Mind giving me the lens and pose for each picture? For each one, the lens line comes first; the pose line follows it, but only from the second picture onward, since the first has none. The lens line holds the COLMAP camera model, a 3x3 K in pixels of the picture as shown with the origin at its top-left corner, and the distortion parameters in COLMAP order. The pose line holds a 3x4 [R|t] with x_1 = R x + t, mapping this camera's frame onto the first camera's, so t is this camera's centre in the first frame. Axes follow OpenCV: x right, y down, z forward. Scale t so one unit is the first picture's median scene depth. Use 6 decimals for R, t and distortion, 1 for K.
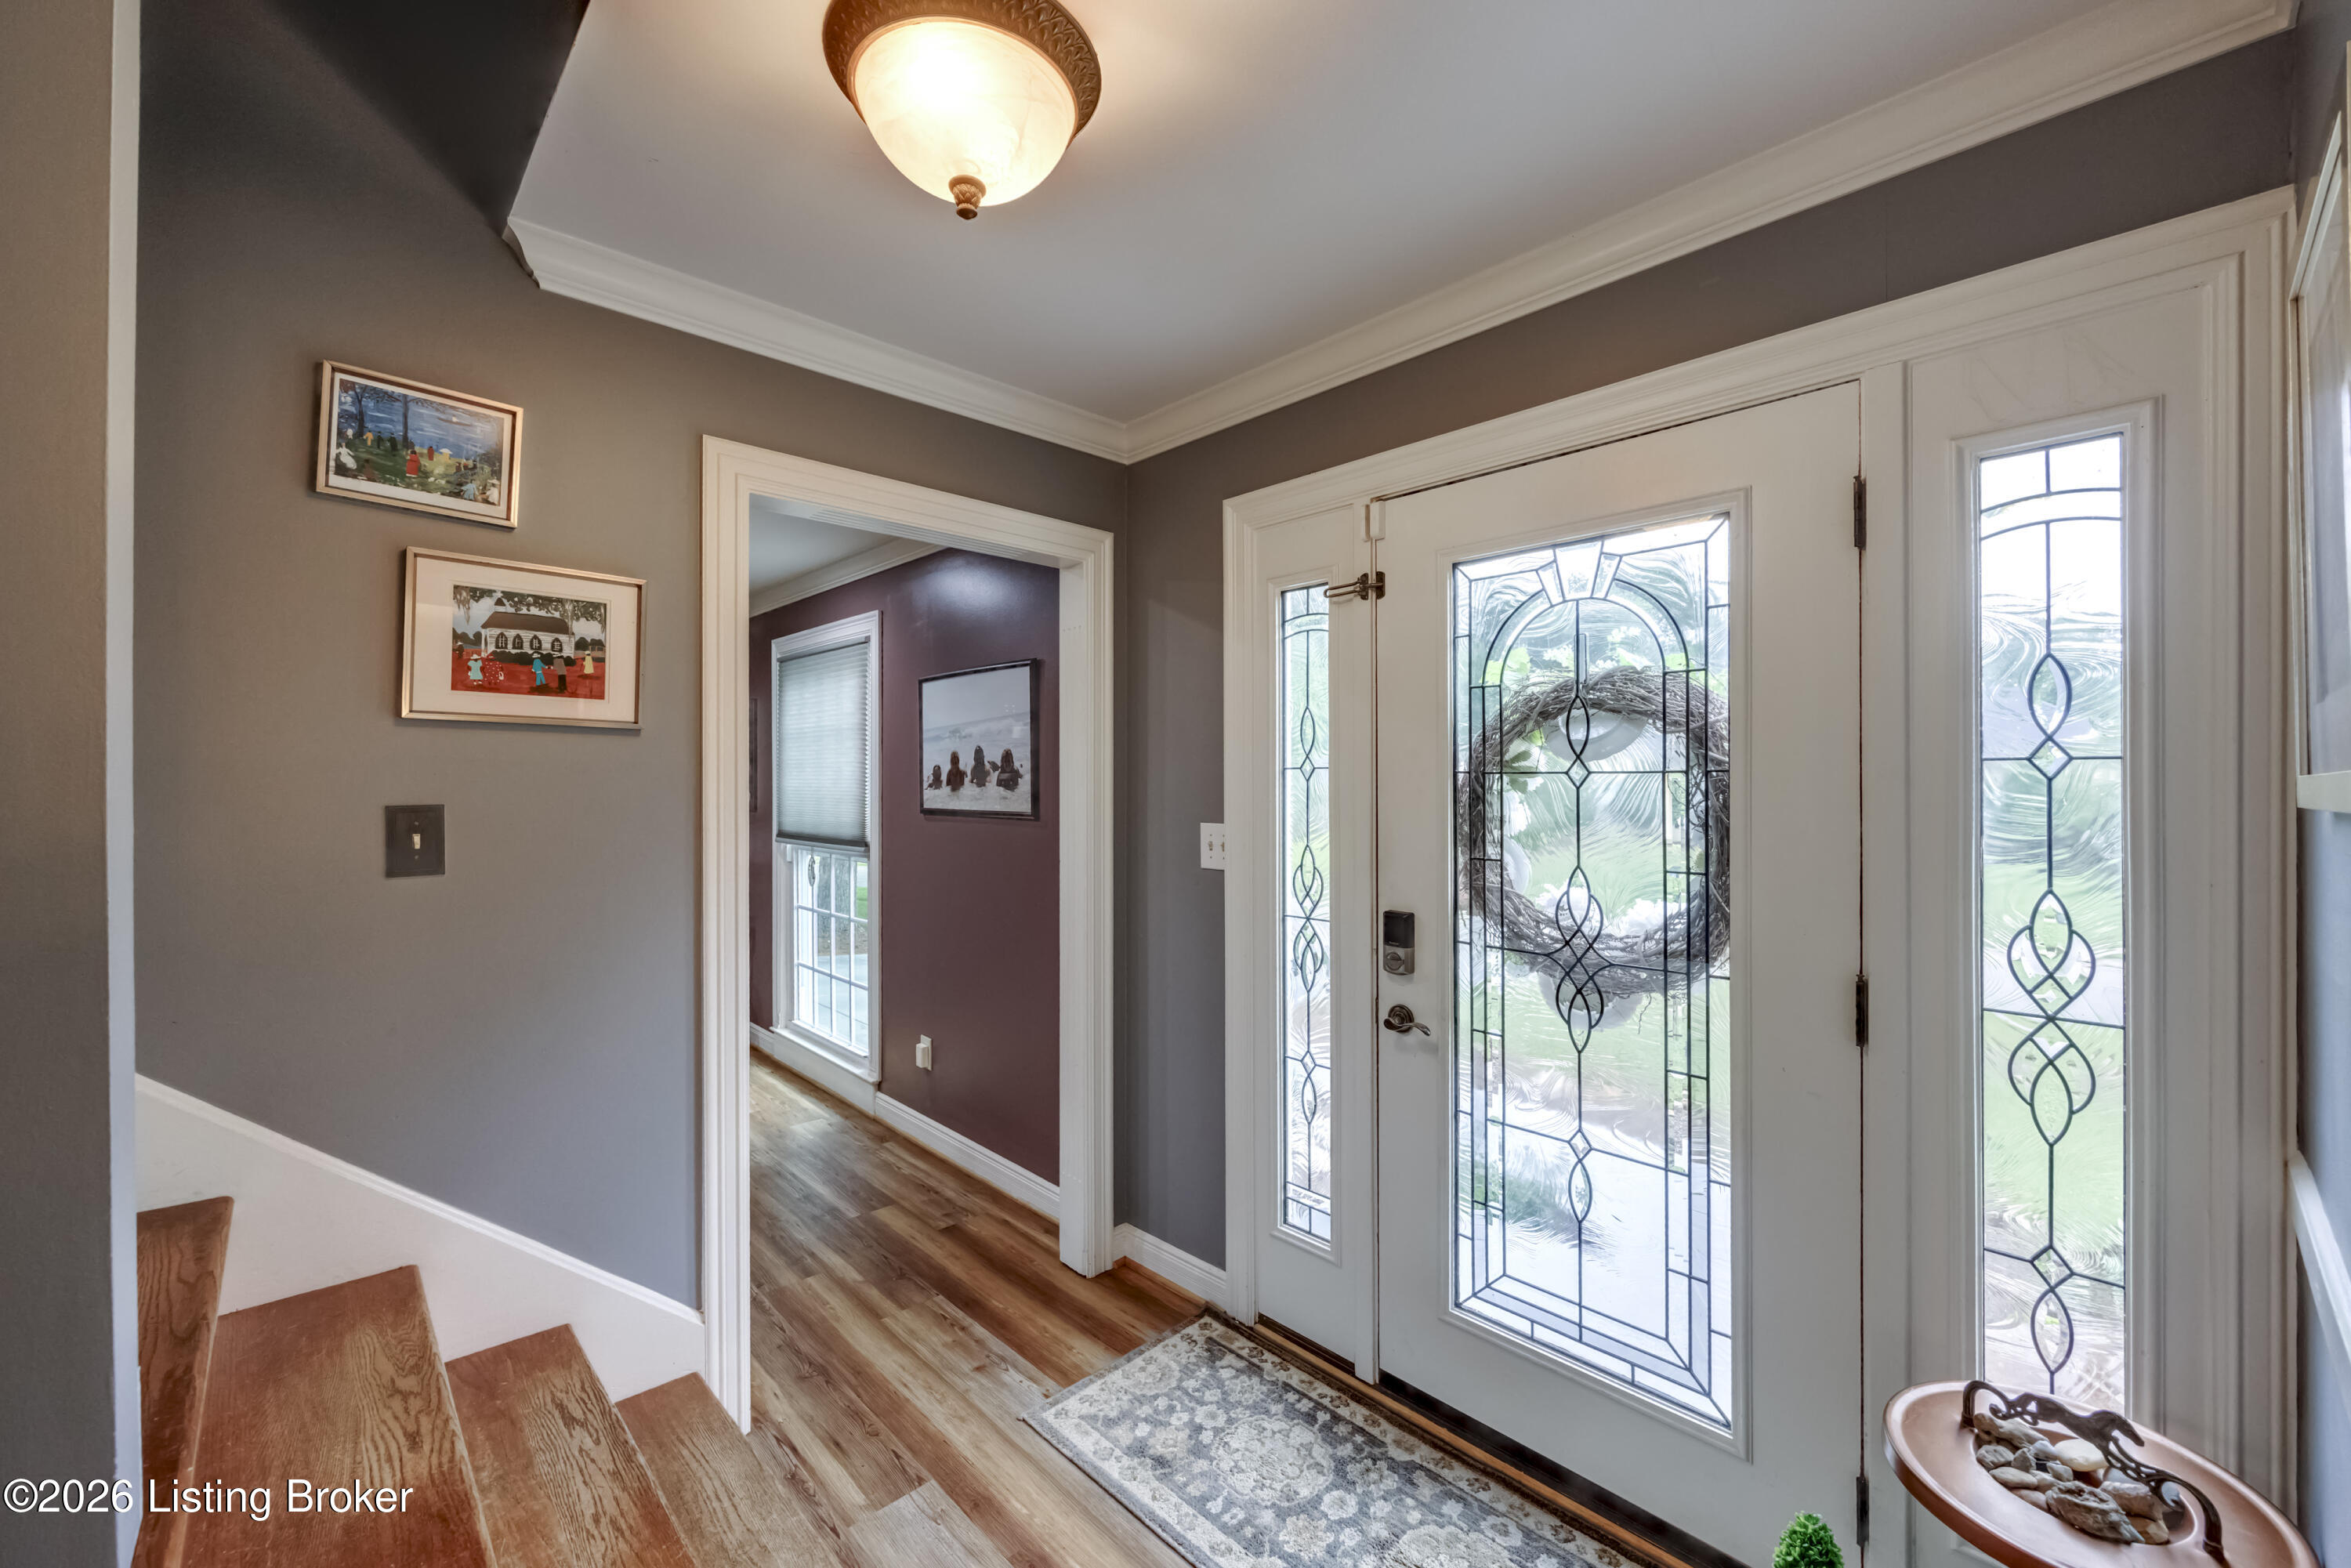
lens RADIAL K [[905.3, 0, 1175.6], [0, 905.3, 786.6], [0, 0, 1]] dist [-0.002829, -0.000056]
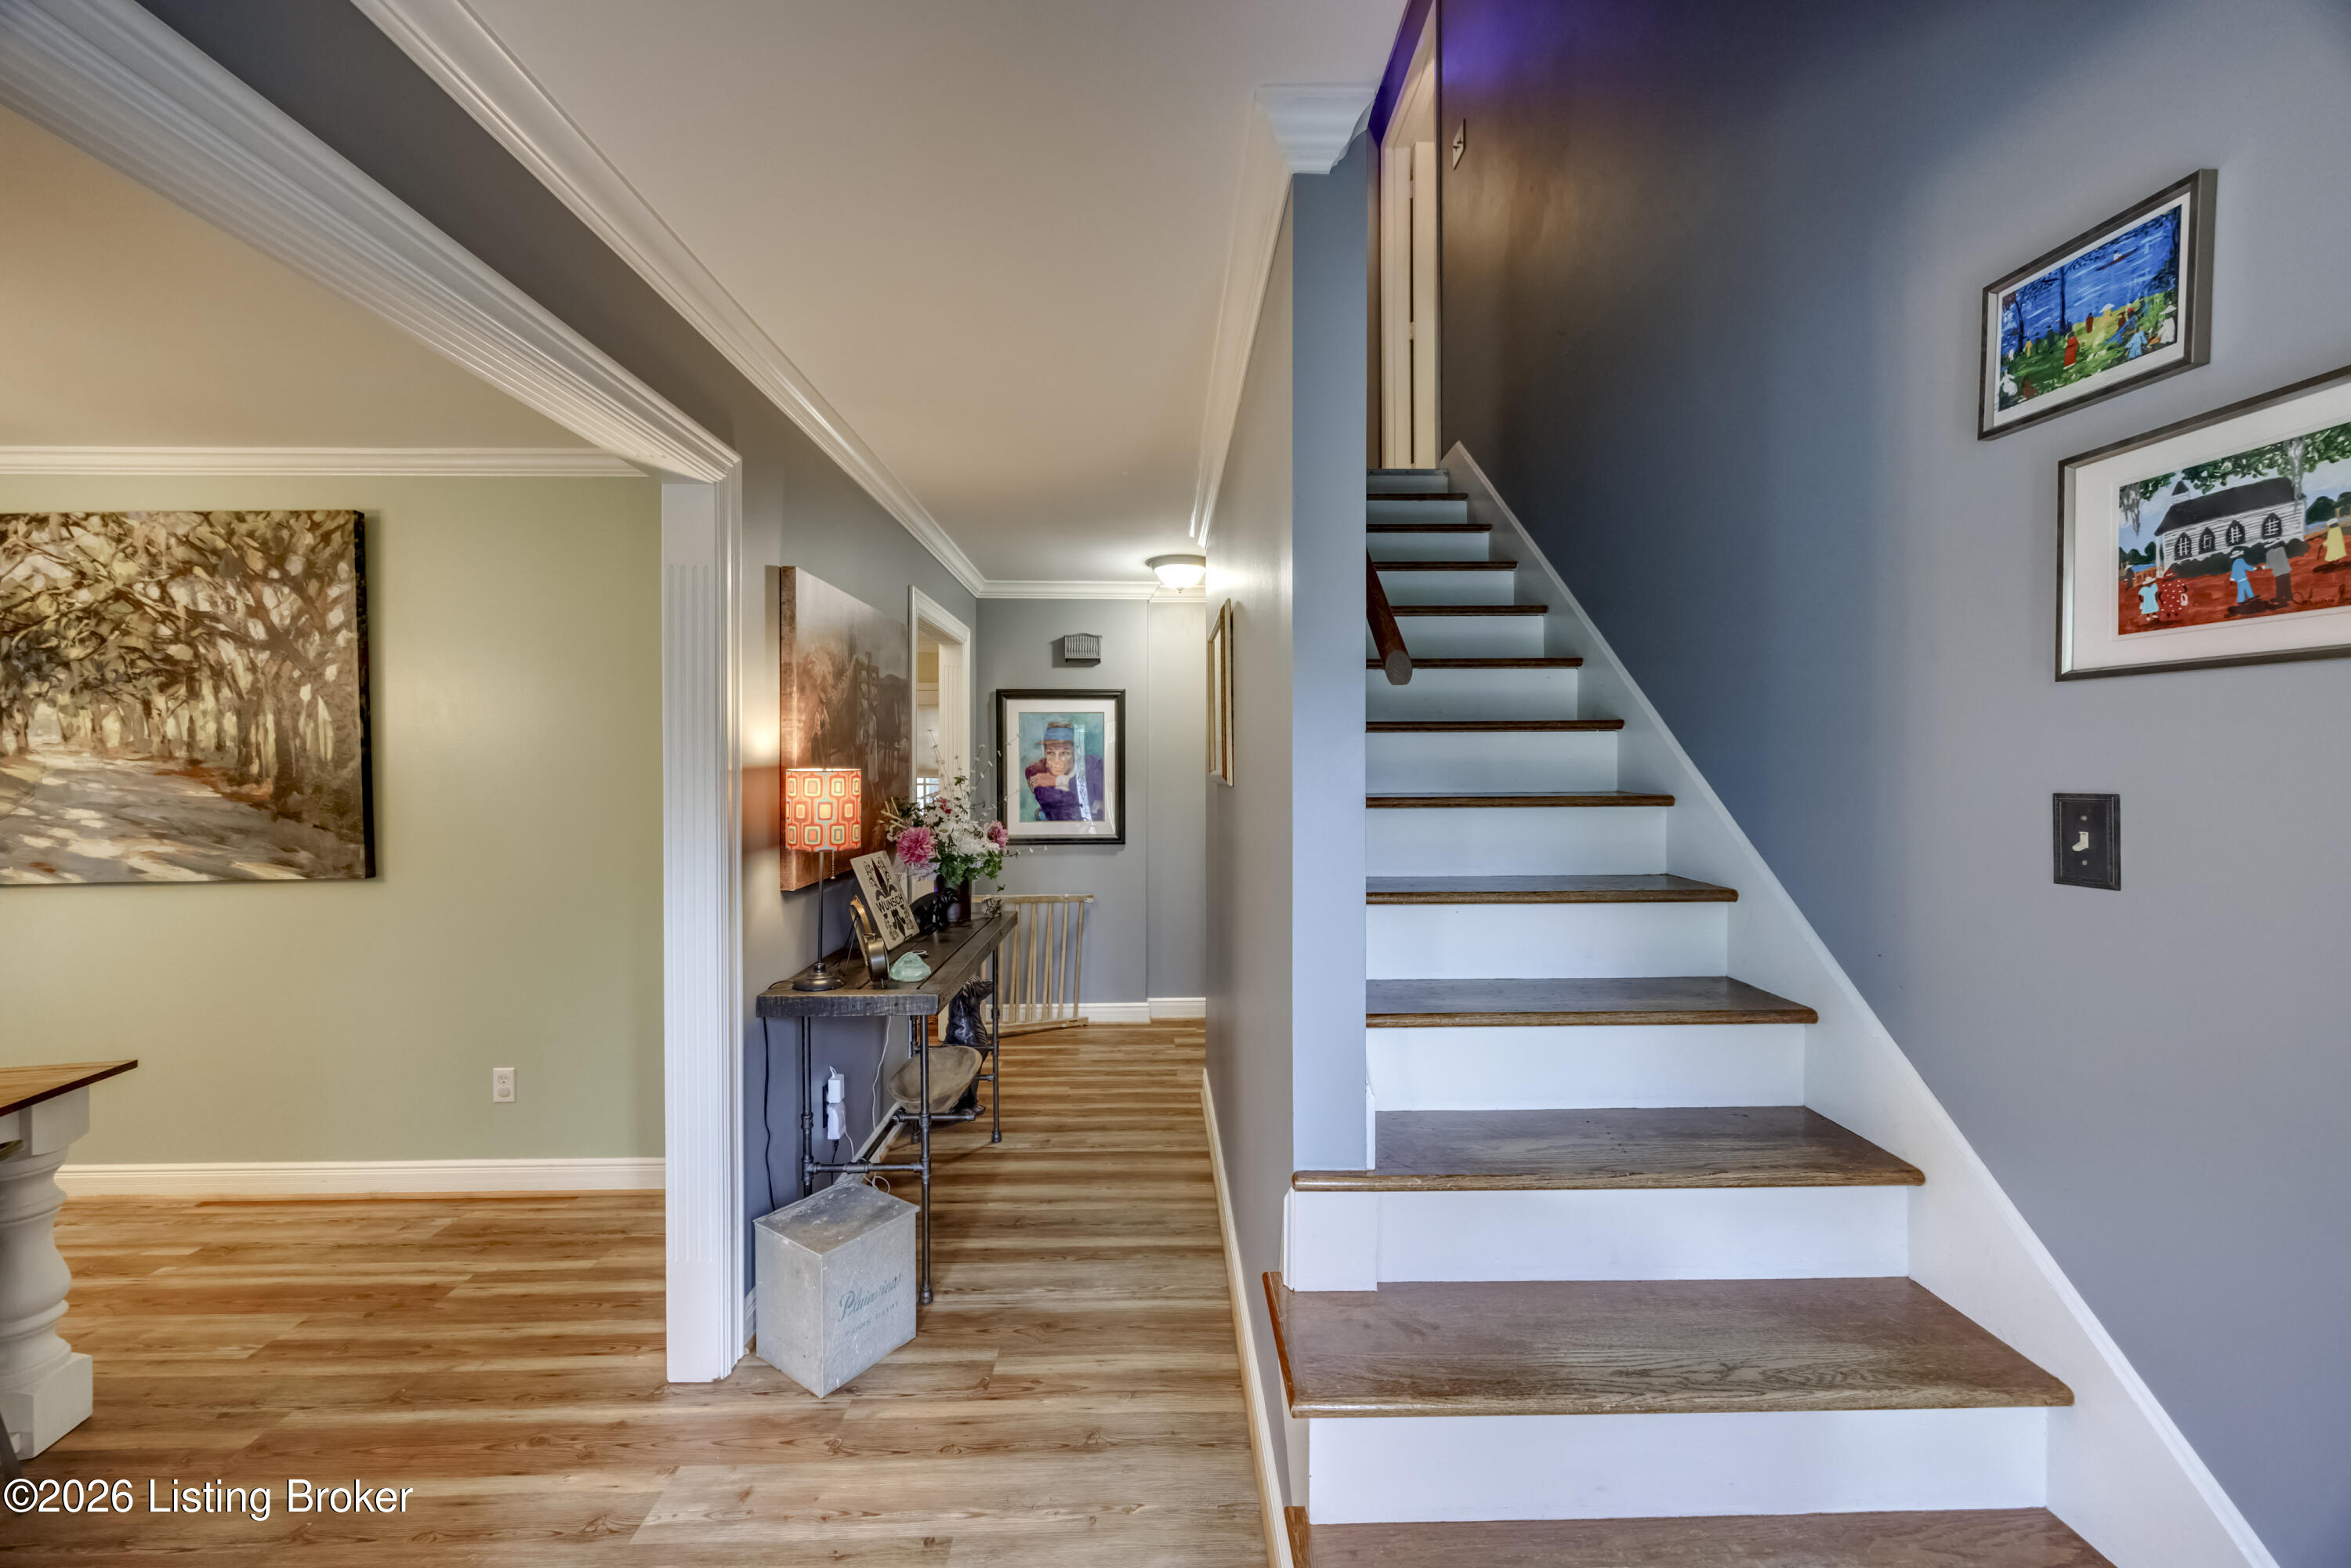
lens RADIAL K [[905.3, 0, 1173.9], [0, 905.3, 771.5], [0, 0, 1]] dist [-0.002829, -0.000056]
pose [[-0.666613, 0.003006, -0.745398, 0.229586], [0.001535, 0.999995, 0.002660, -0.001413], [0.745403, 0.000629, -0.666614, 0.904700]]
